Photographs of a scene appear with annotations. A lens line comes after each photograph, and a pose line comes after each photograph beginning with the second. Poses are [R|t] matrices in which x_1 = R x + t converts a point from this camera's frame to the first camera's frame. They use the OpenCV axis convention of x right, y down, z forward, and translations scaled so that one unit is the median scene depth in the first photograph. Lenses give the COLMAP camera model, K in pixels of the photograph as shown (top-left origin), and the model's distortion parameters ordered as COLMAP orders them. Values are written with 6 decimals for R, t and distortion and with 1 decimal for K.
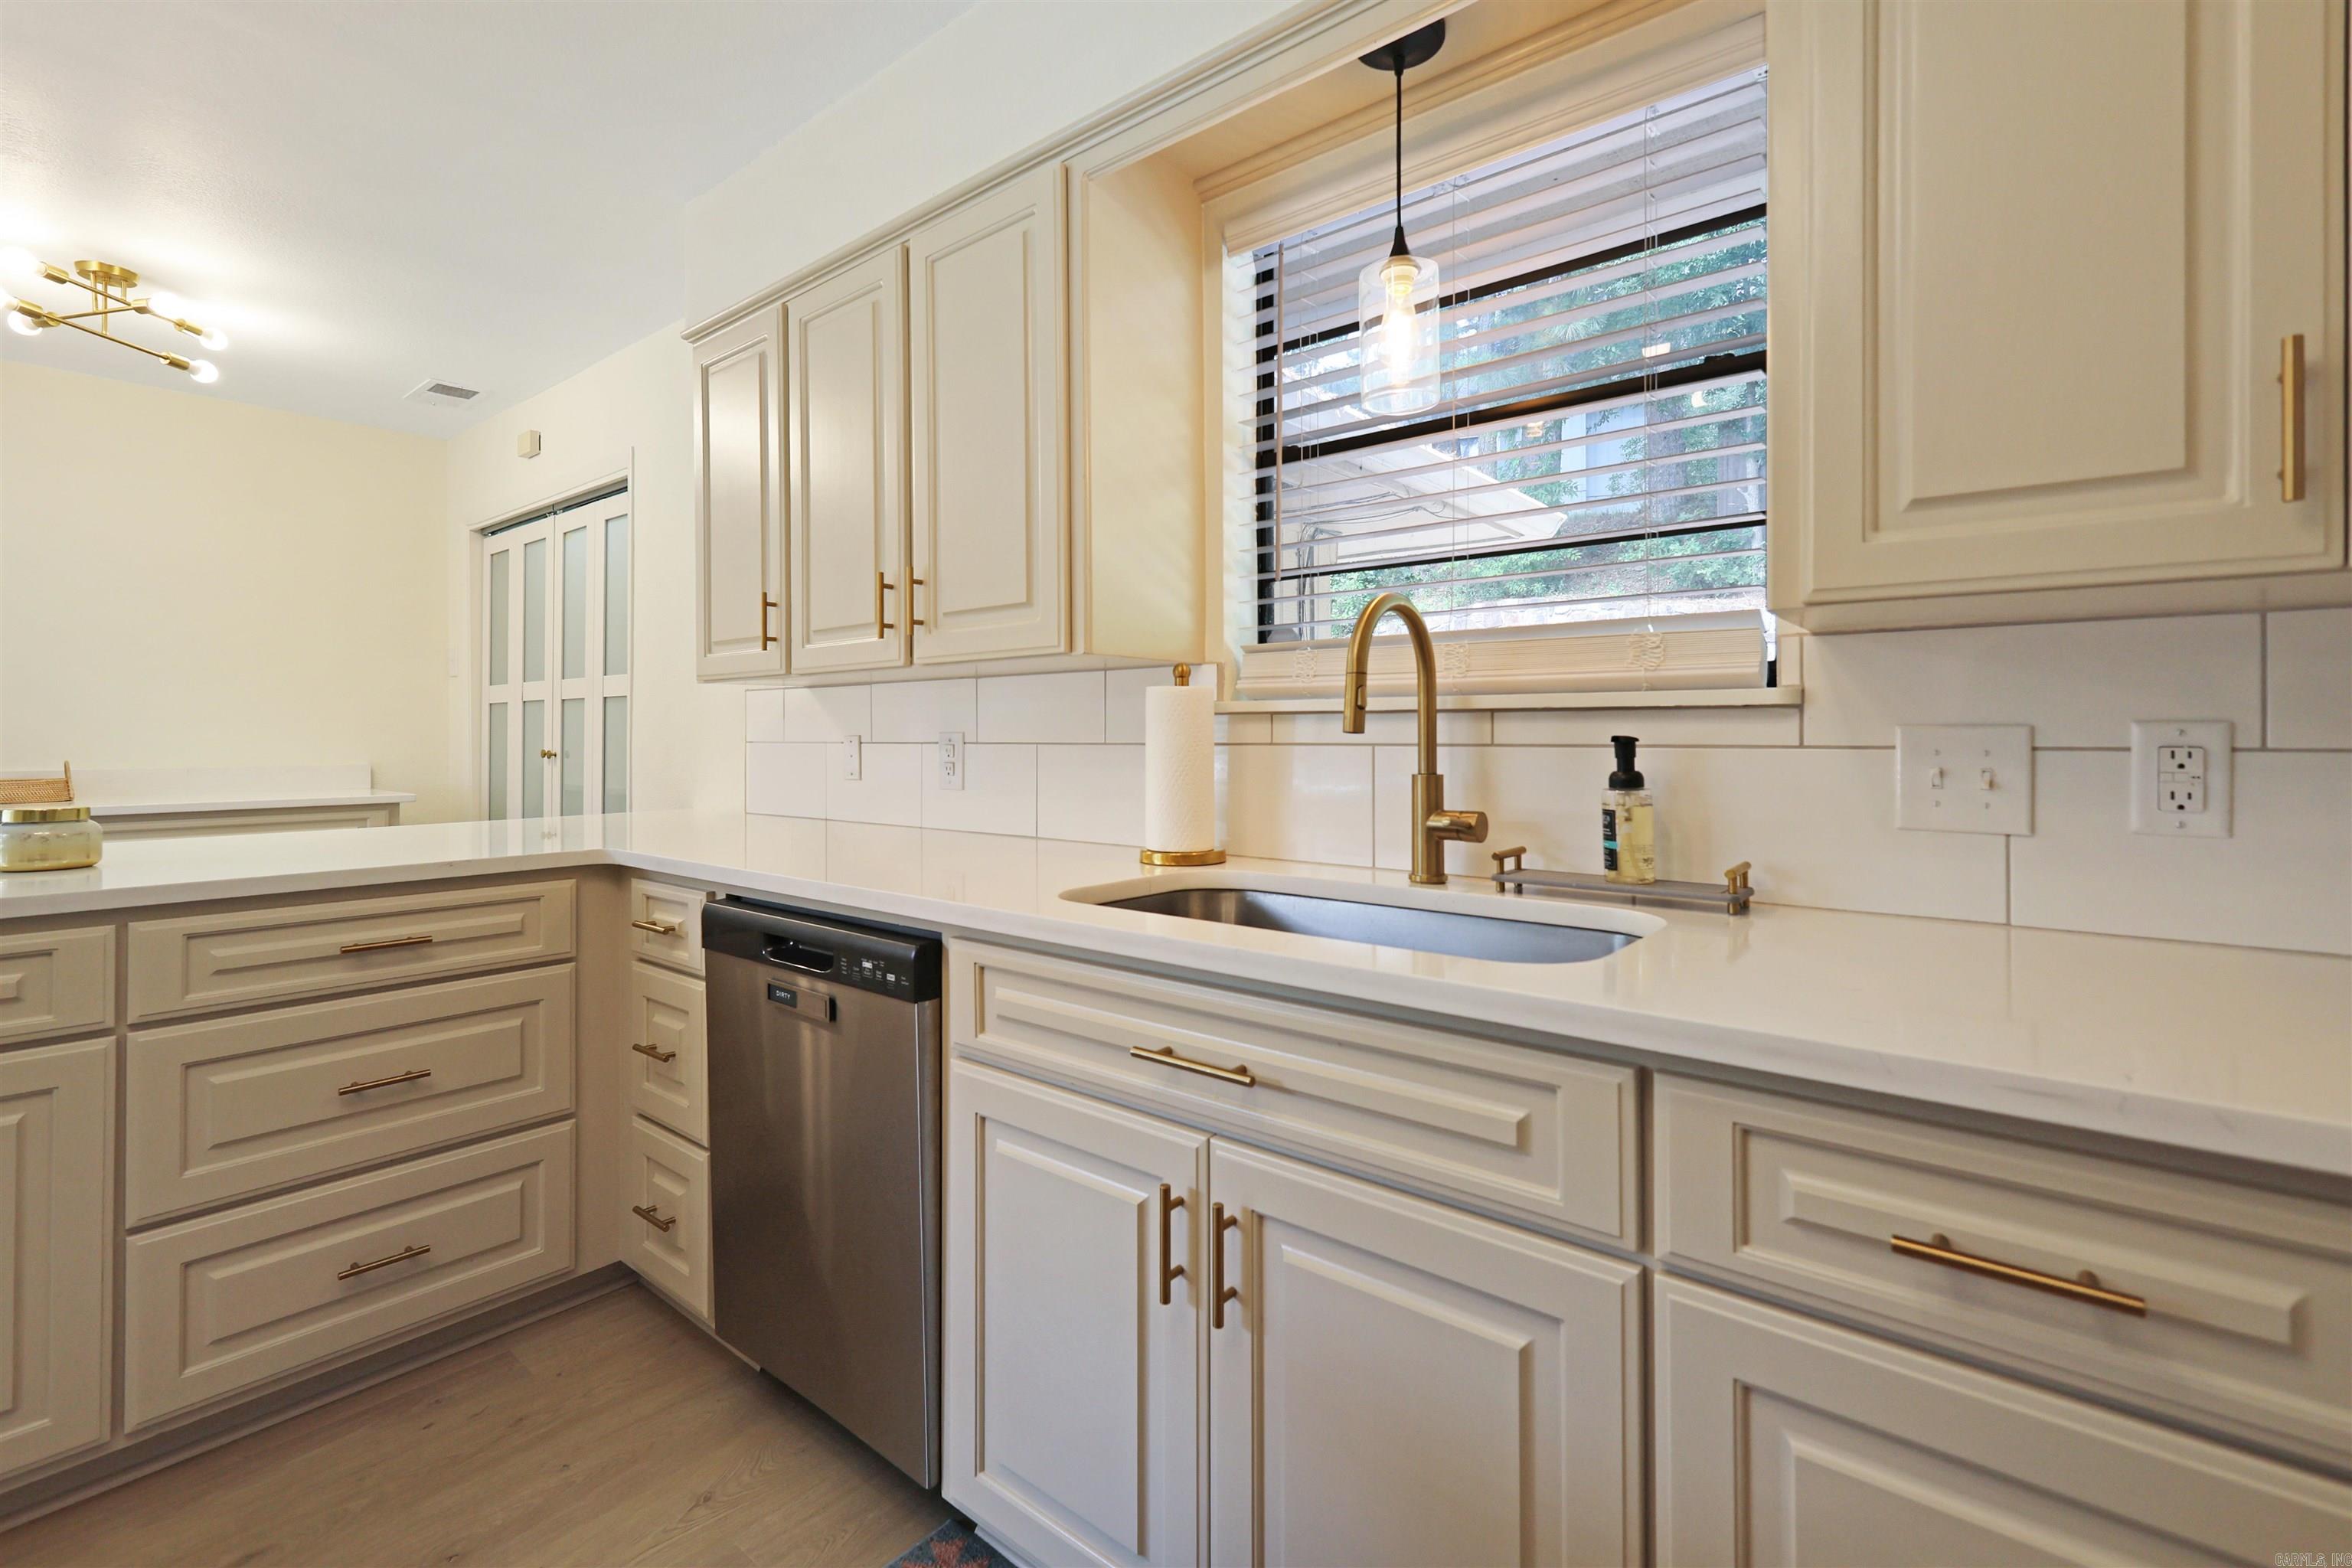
lens RADIAL K [[1025.3, 0, 1186.7], [0, 1025.3, 734.6], [0, 0, 1]] dist [0.004231, -0.002113]
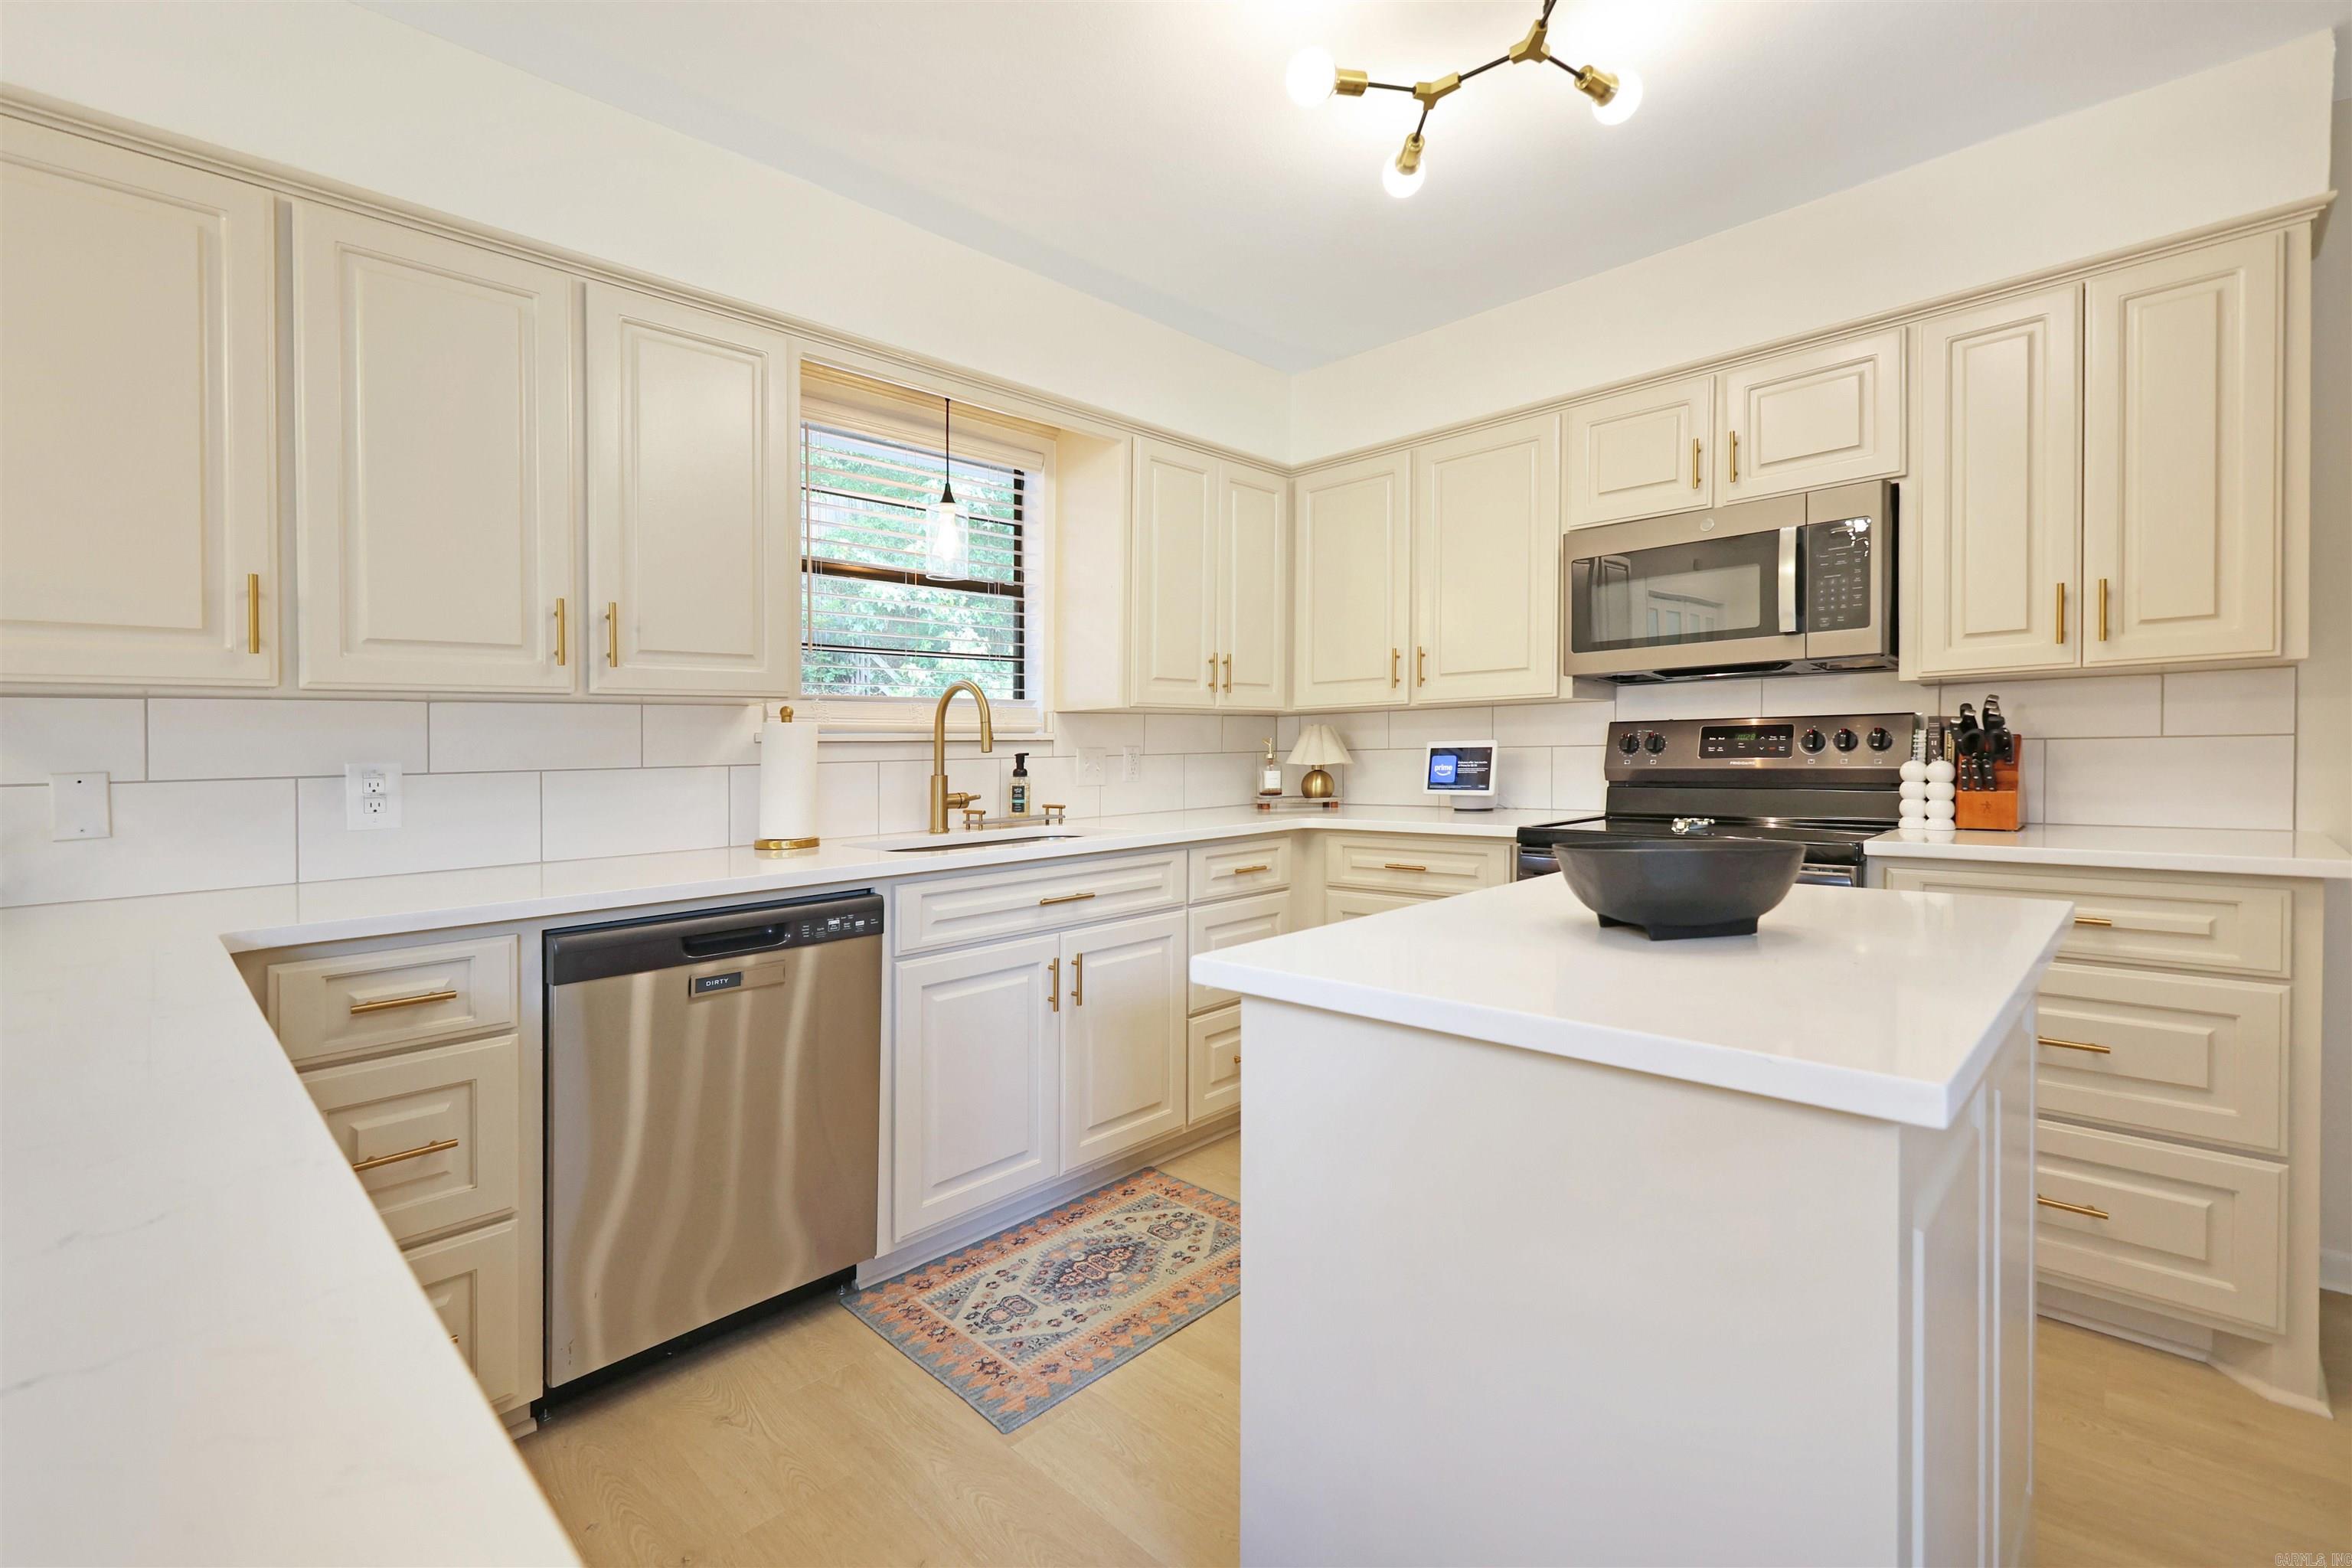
lens RADIAL K [[1025.3, 0, 1195.7], [0, 1025.3, 779.6], [0, 0, 1]] dist [0.004231, -0.002113]
pose [[0.085430, -0.030305, 0.995883, -1.552599], [0.021859, 0.999354, 0.028536, 0.003109], [-0.996104, 0.019331, 0.086037, 0.368776]]
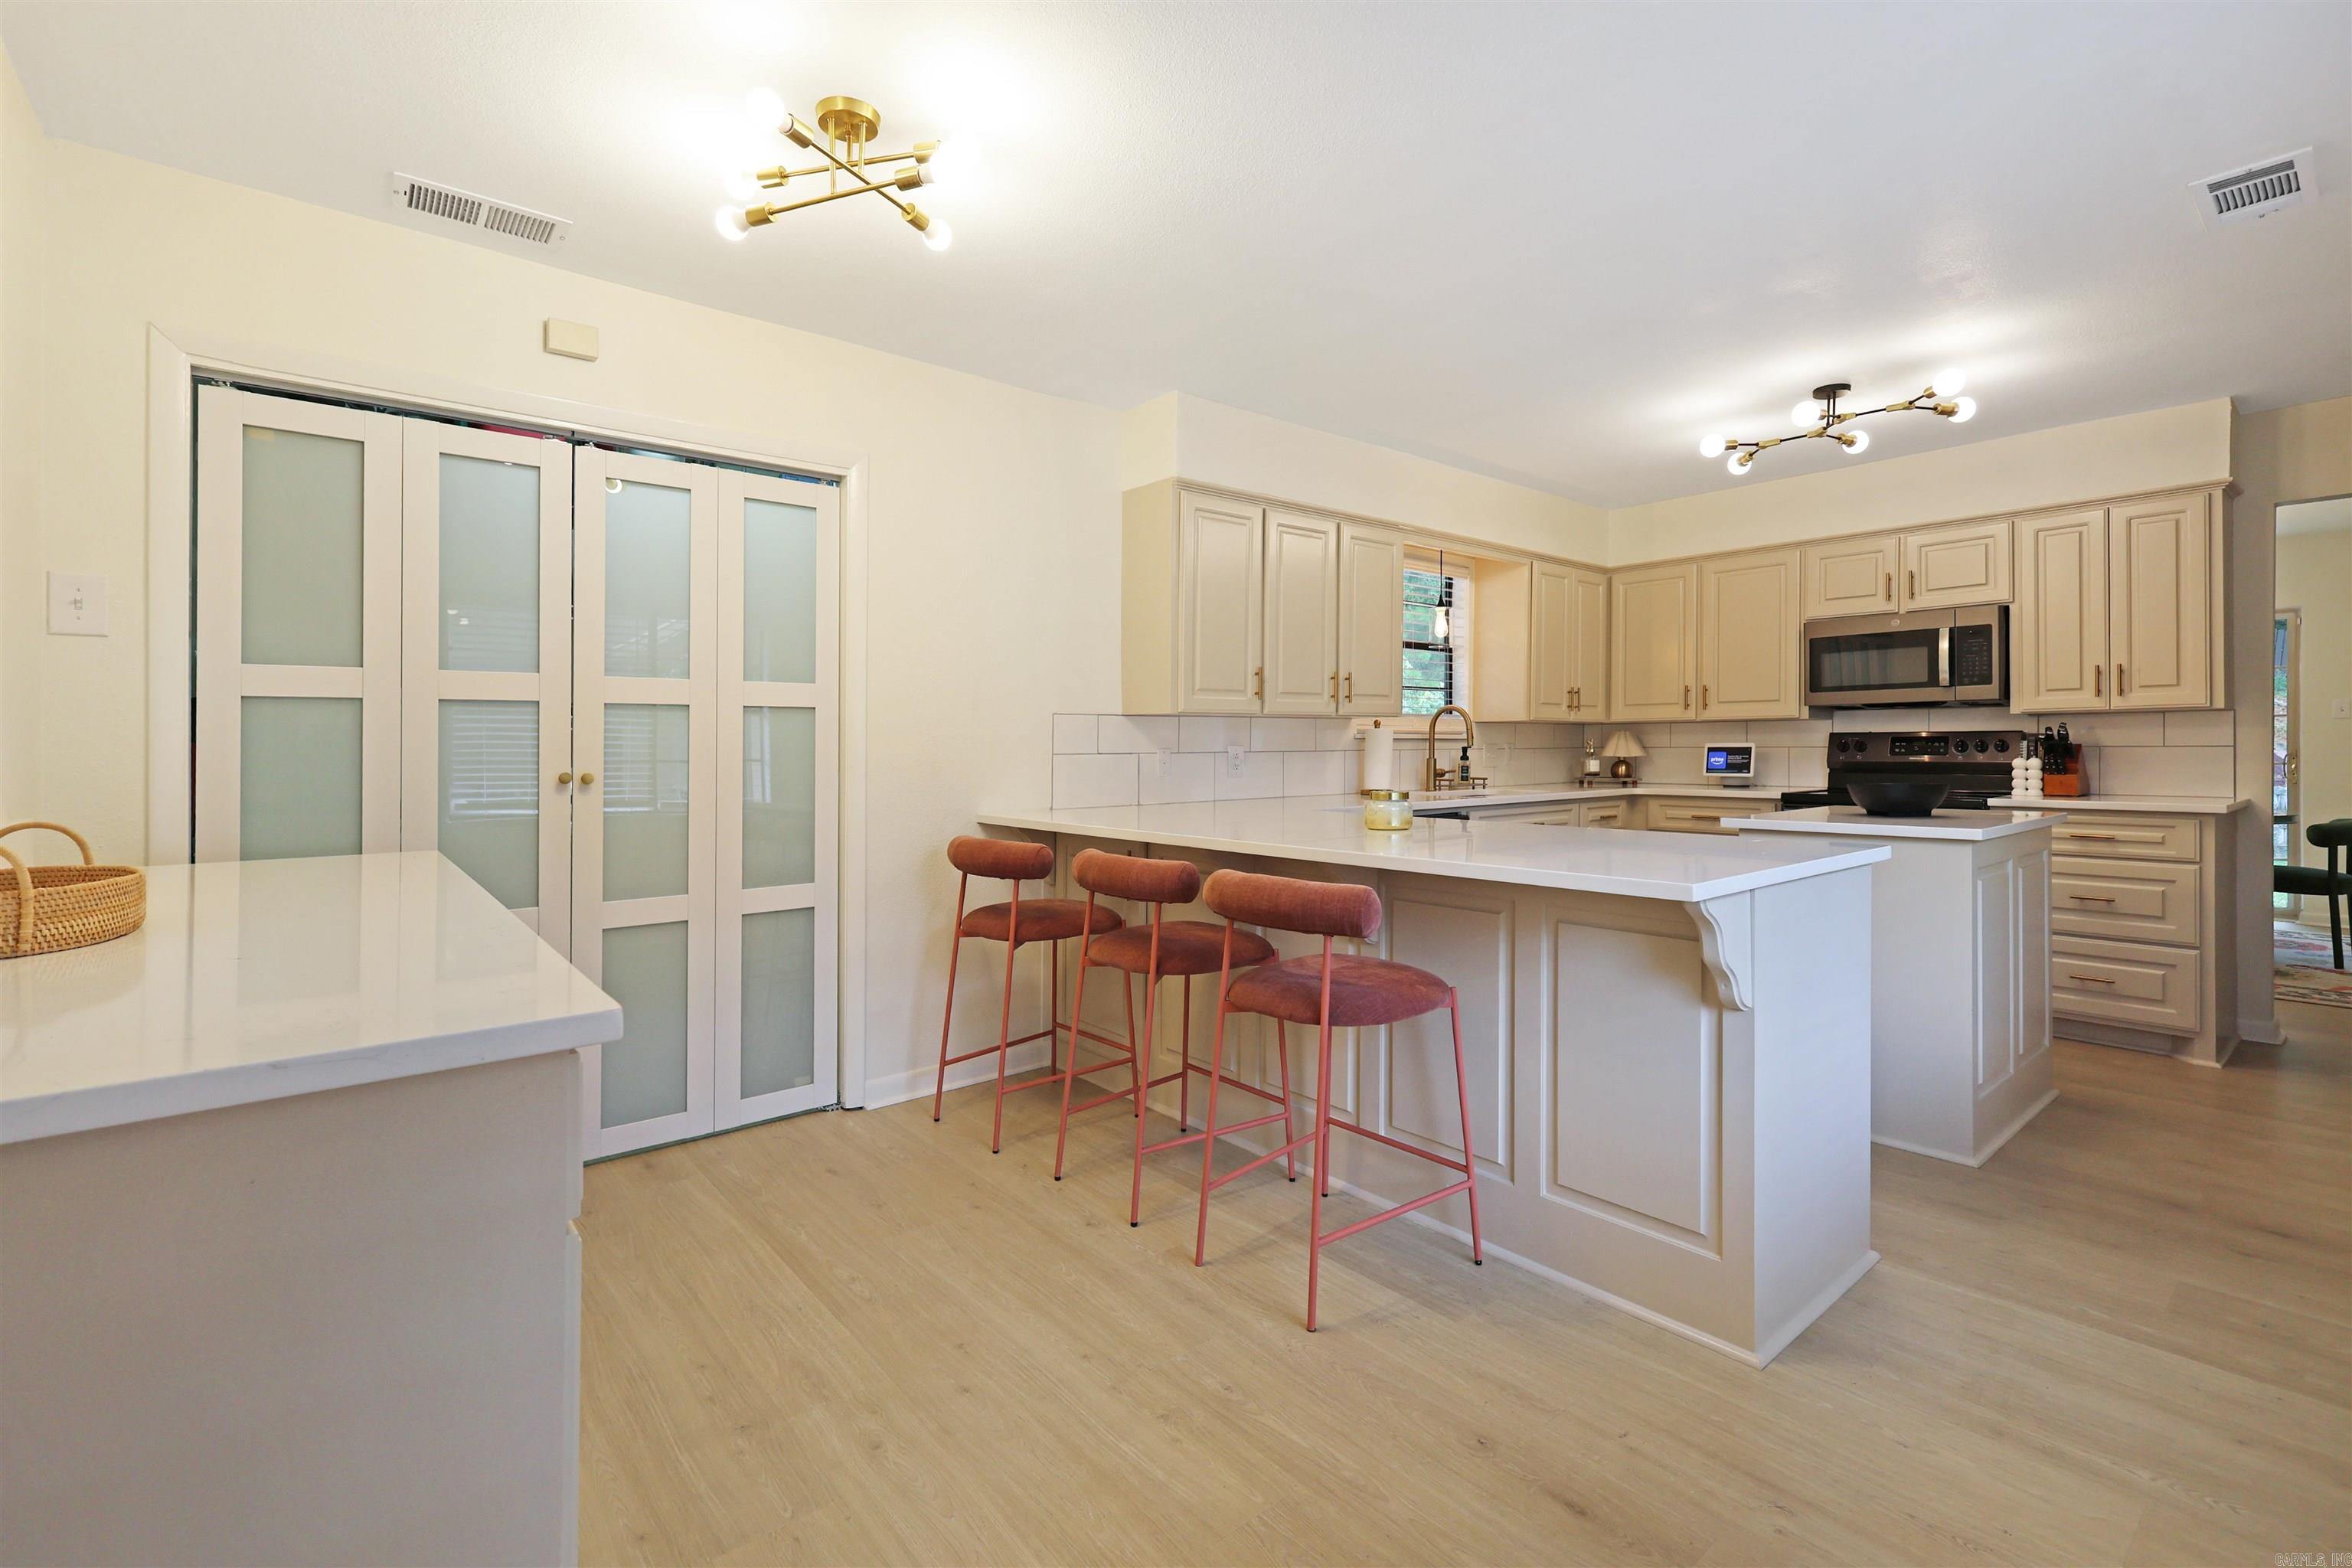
lens RADIAL K [[1025.3, 0, 1207.9], [0, 1025.3, 733.1], [0, 0, 1]] dist [0.004231, -0.002113]
pose [[0.192031, 0.012894, 0.981304, -3.077005], [0.006548, 0.999875, -0.014420, 0.001170], [-0.981367, 0.009195, 0.191923, 1.050344]]
